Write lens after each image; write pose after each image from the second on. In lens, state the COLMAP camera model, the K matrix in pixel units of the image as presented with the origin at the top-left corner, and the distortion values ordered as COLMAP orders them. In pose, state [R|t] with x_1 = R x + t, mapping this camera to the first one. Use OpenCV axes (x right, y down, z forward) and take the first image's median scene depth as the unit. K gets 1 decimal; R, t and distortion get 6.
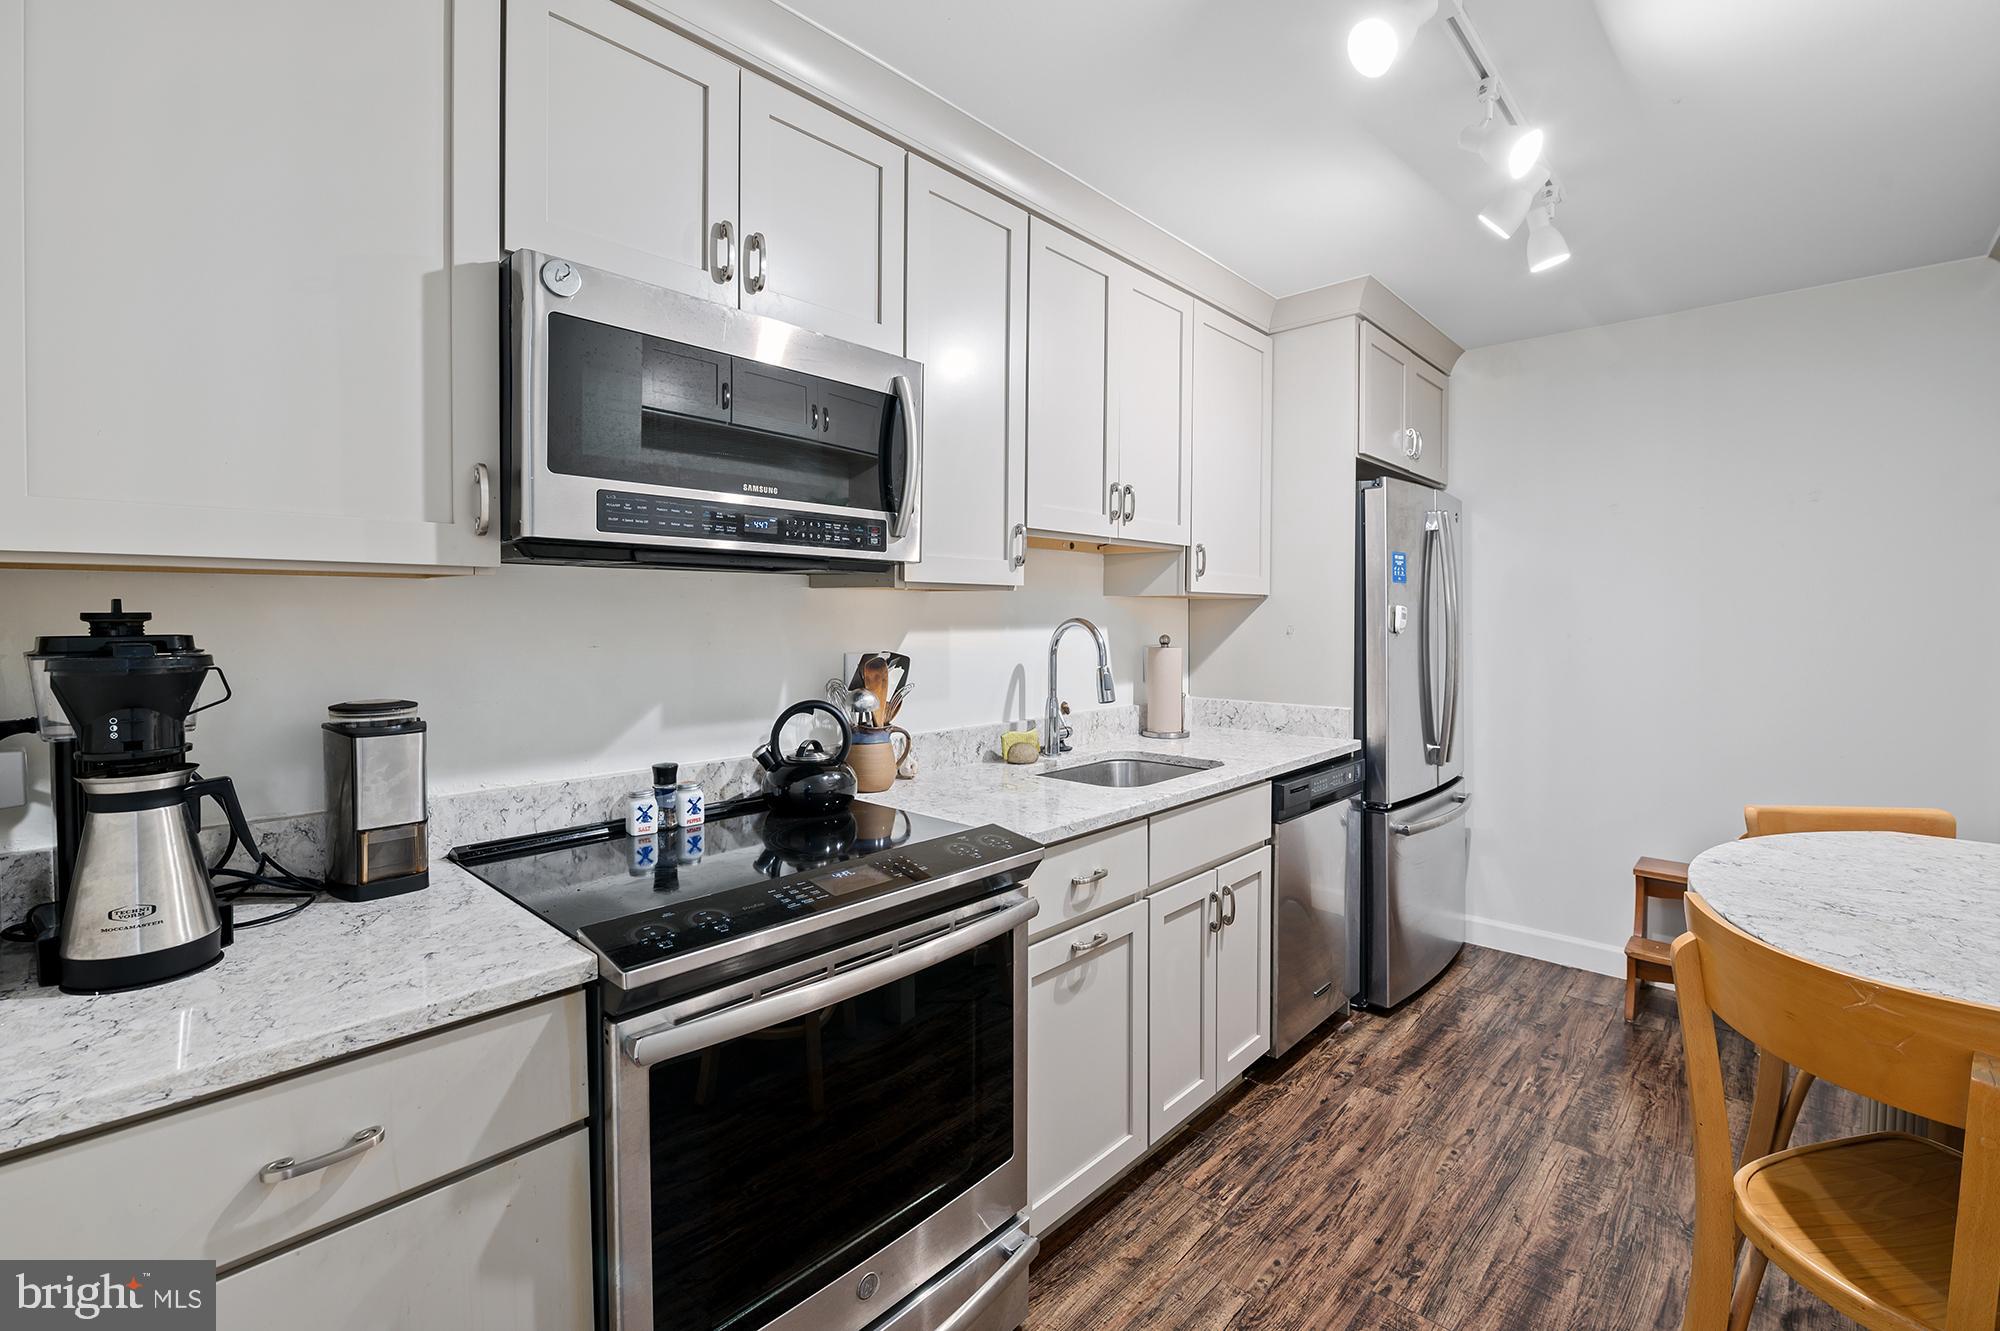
lens RADIAL K [[894.4, 0, 998.7], [0, 894.4, 635.2], [0, 0, 1]] dist [-0.002477, -0.004495]
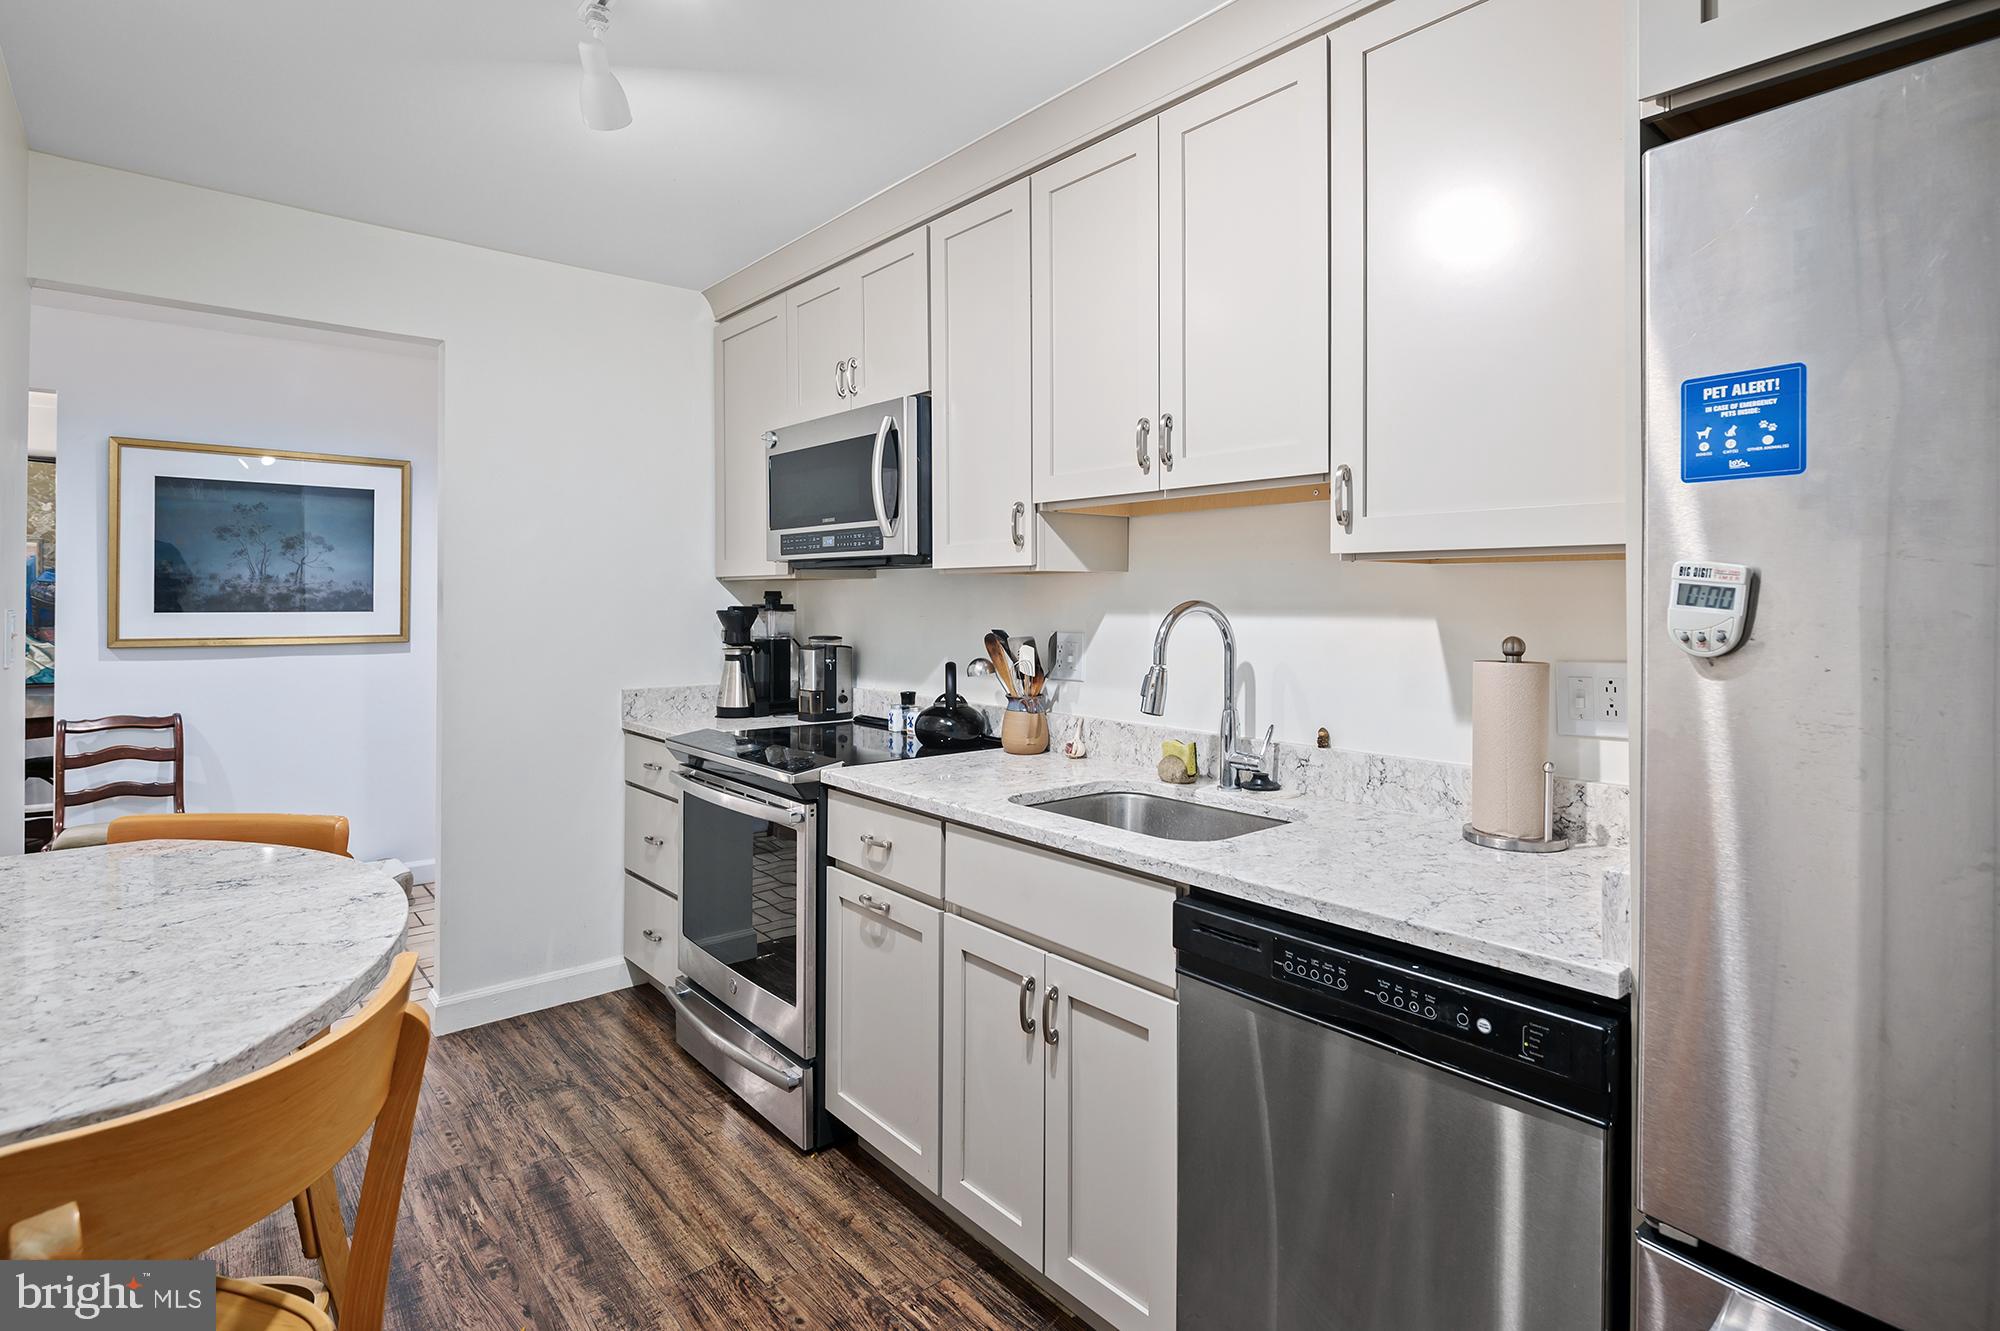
lens RADIAL K [[1001.8, 0, 1004.7], [0, 1001.8, 592.9], [0, 0, 1]] dist [-0.001674, -0.000939]
pose [[-0.127507, -0.009365, -0.991793, 1.055591], [-0.025958, 0.999644, -0.006102, -0.018978], [0.991498, 0.024967, -0.127705, 1.078633]]
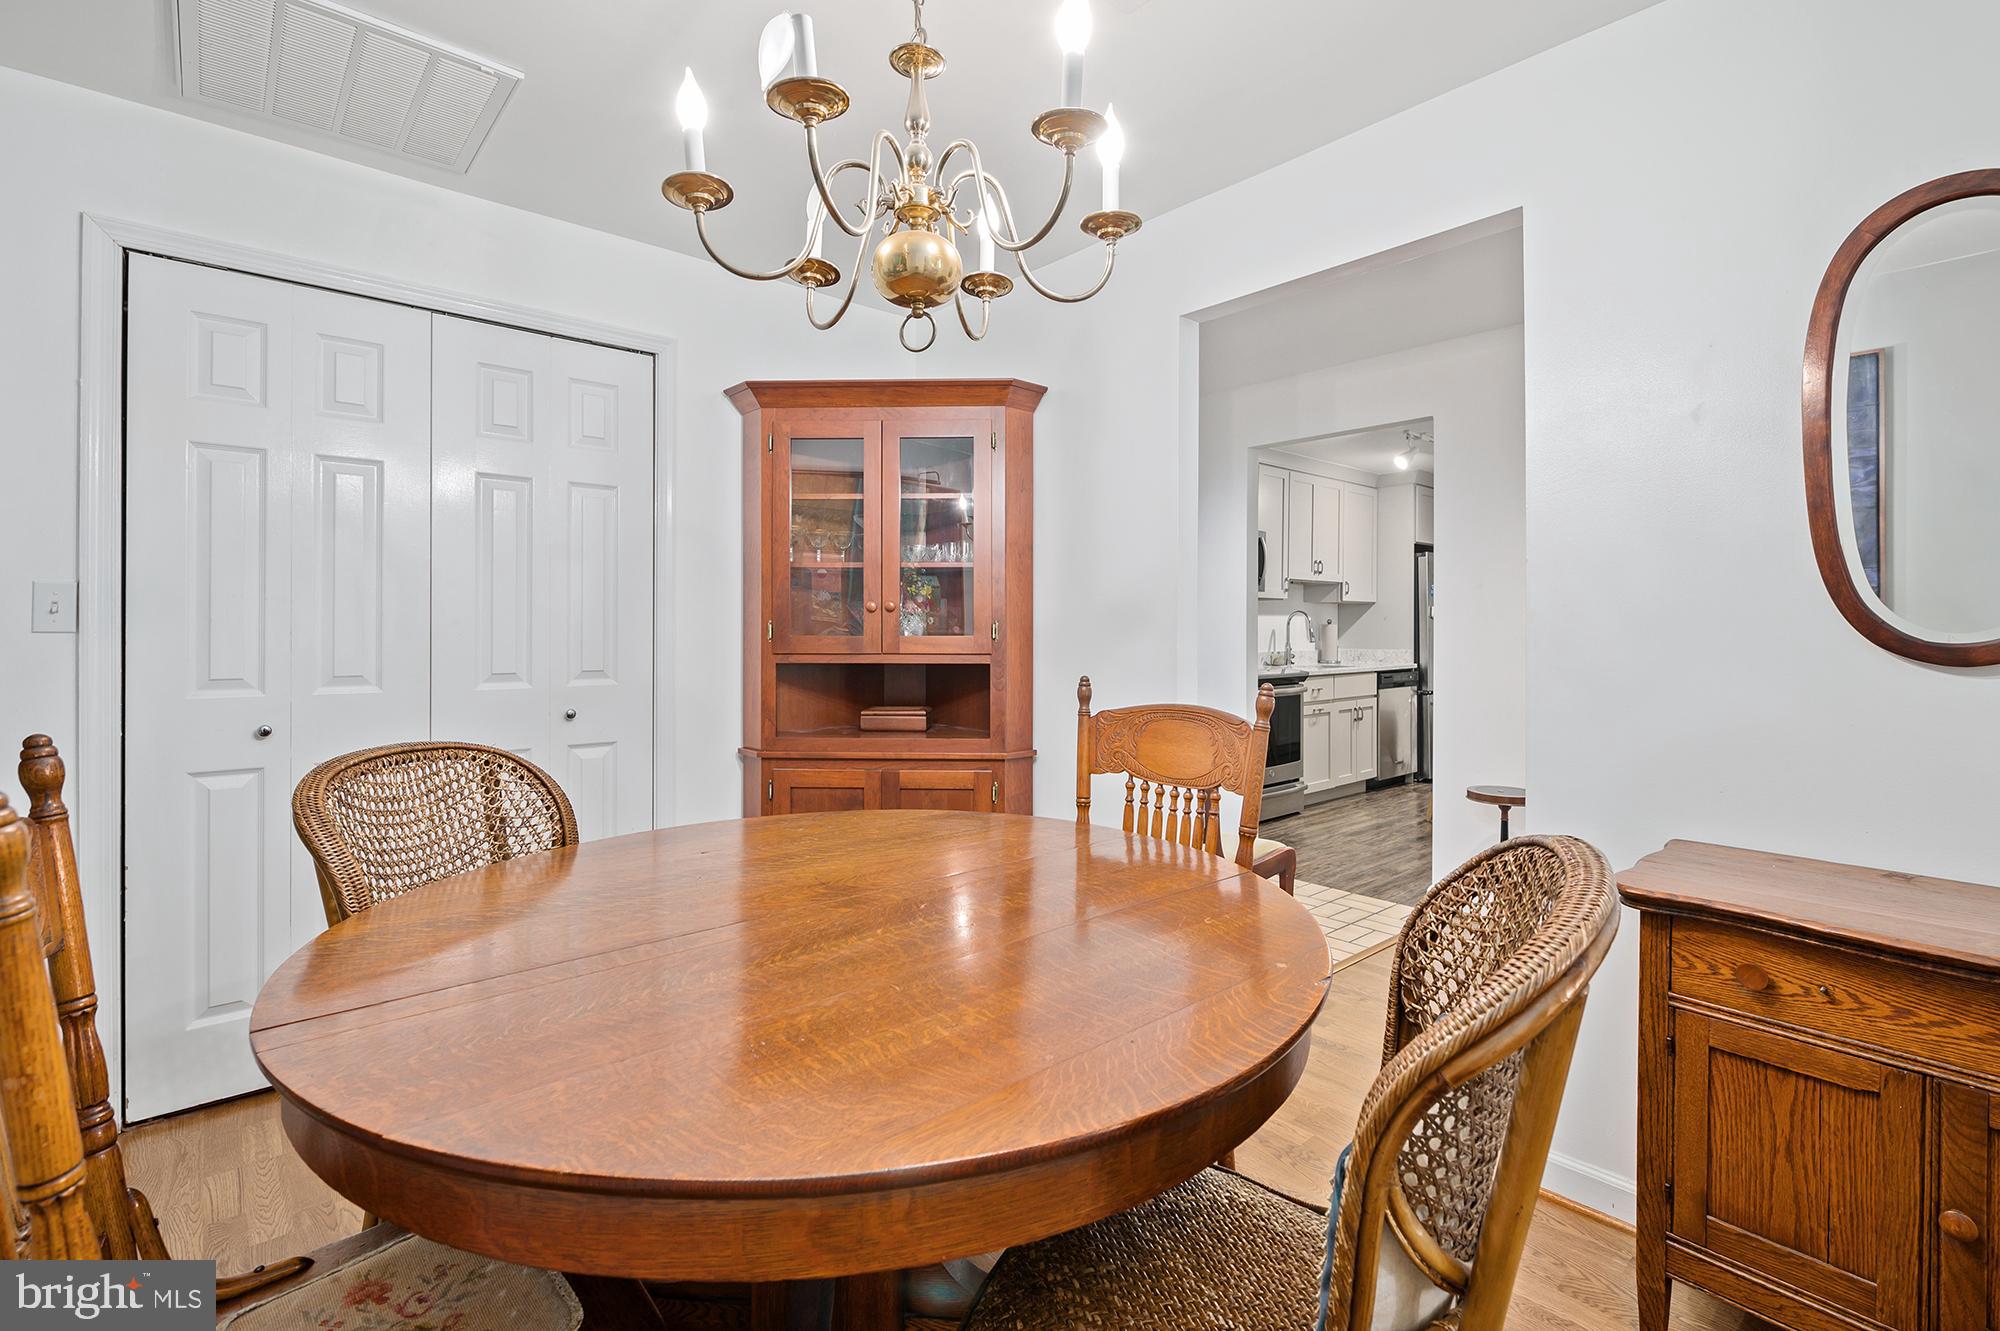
lens RADIAL K [[894.4, 0, 998.7], [0, 894.4, 635.2], [0, 0, 1]] dist [-0.002477, -0.004495]
pose [[0.994044, 0.001102, -0.108976, -0.569870], [-0.002567, 0.999908, -0.013301, 0.101143], [0.108951, 0.013502, 0.993955, -1.923656]]
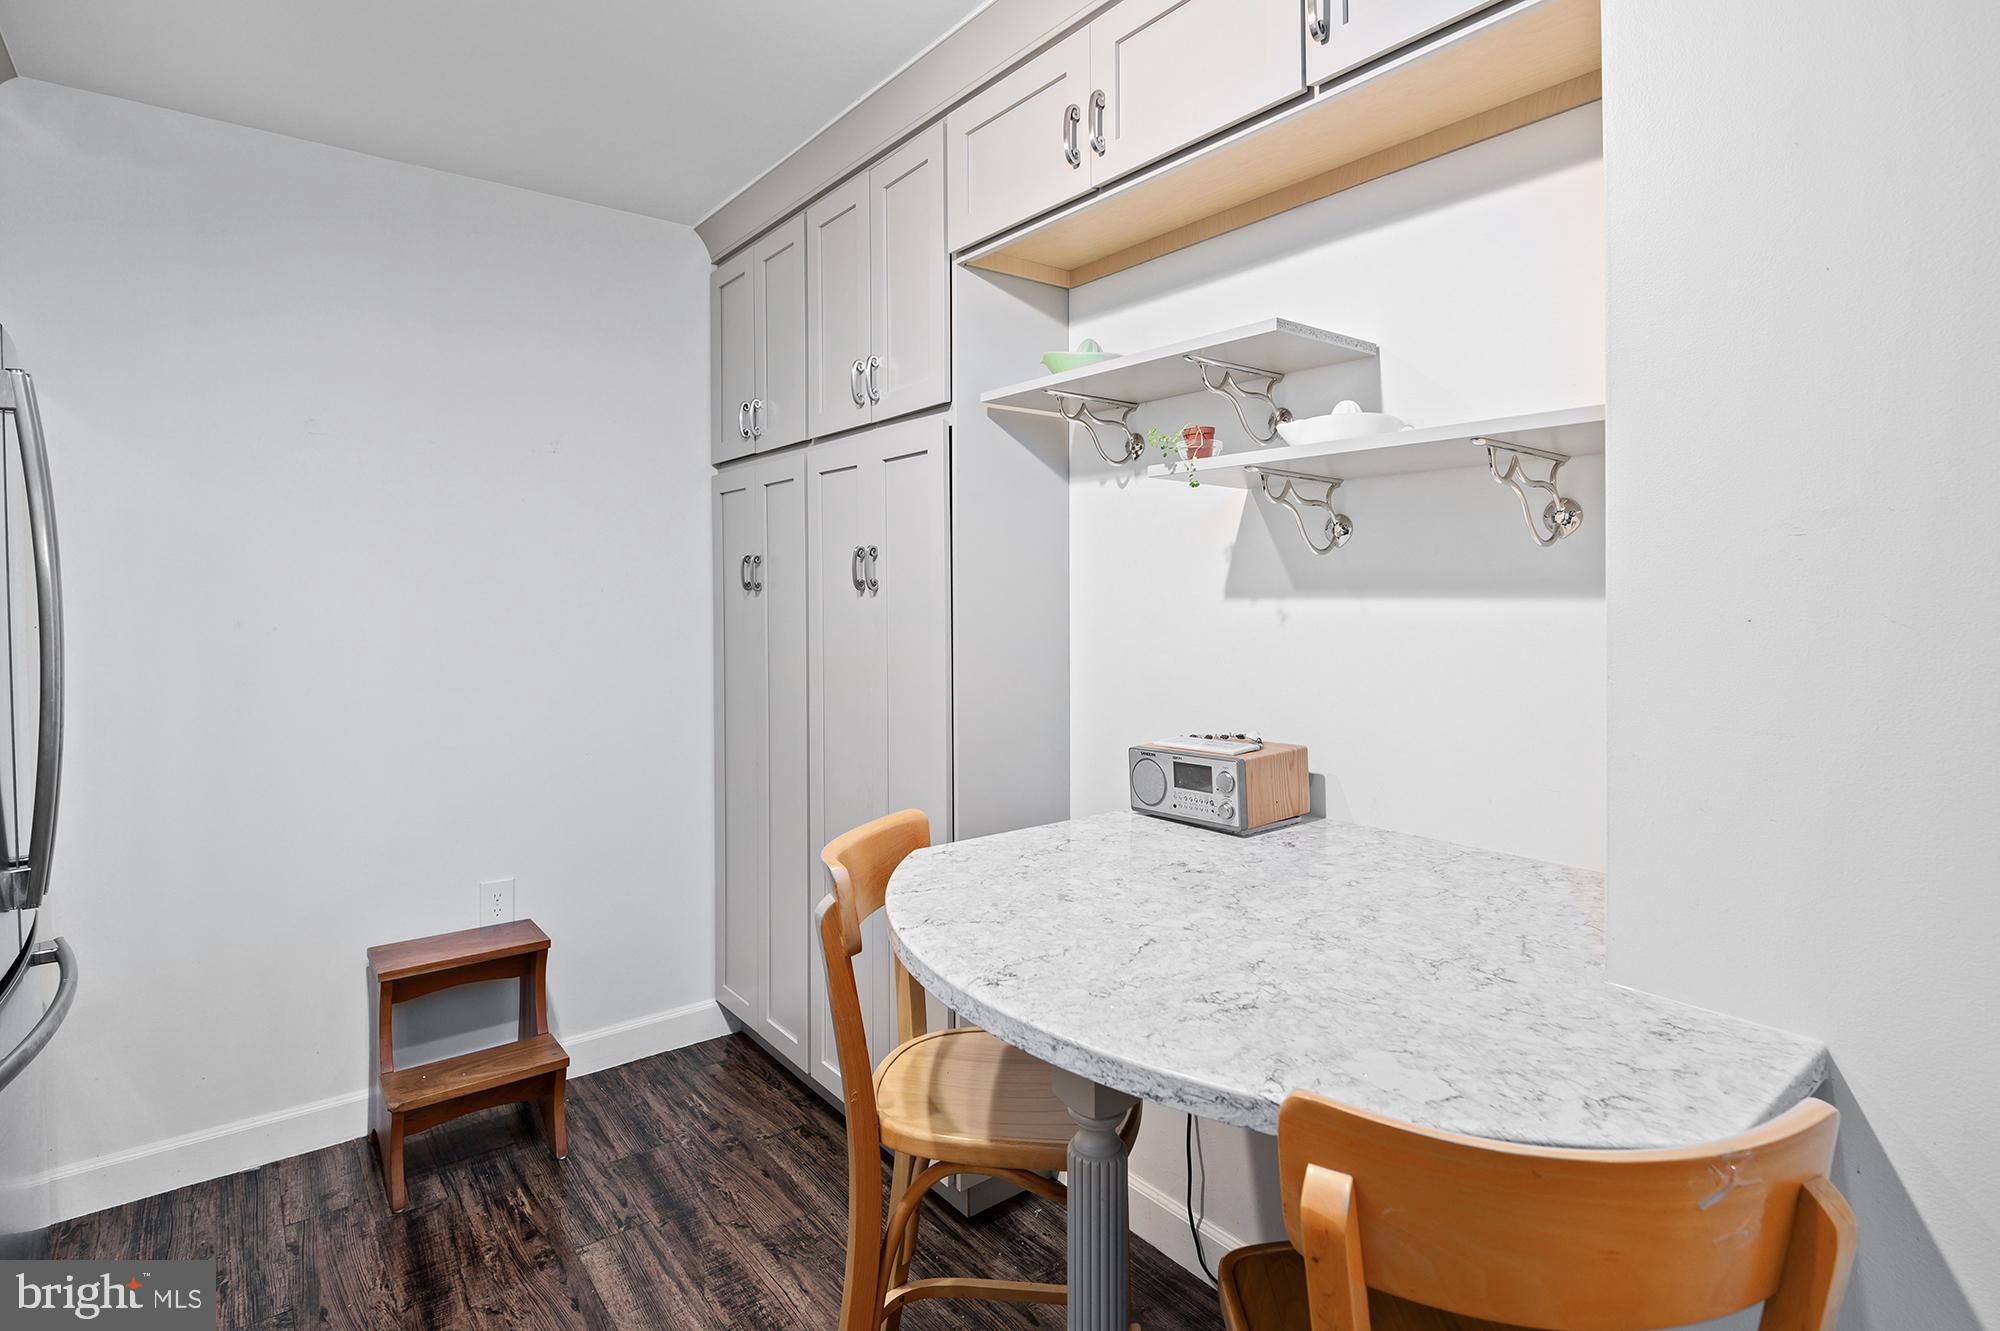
lens RADIAL K [[1001.8, 0, 1004.7], [0, 1001.8, 592.9], [0, 0, 1]] dist [-0.001674, -0.000939]
pose [[0.159875, -0.005085, 0.987124, 0.073472], [0.026967, 0.999636, 0.000782, -0.012397], [-0.986769, 0.026495, 0.159954, 0.567026]]
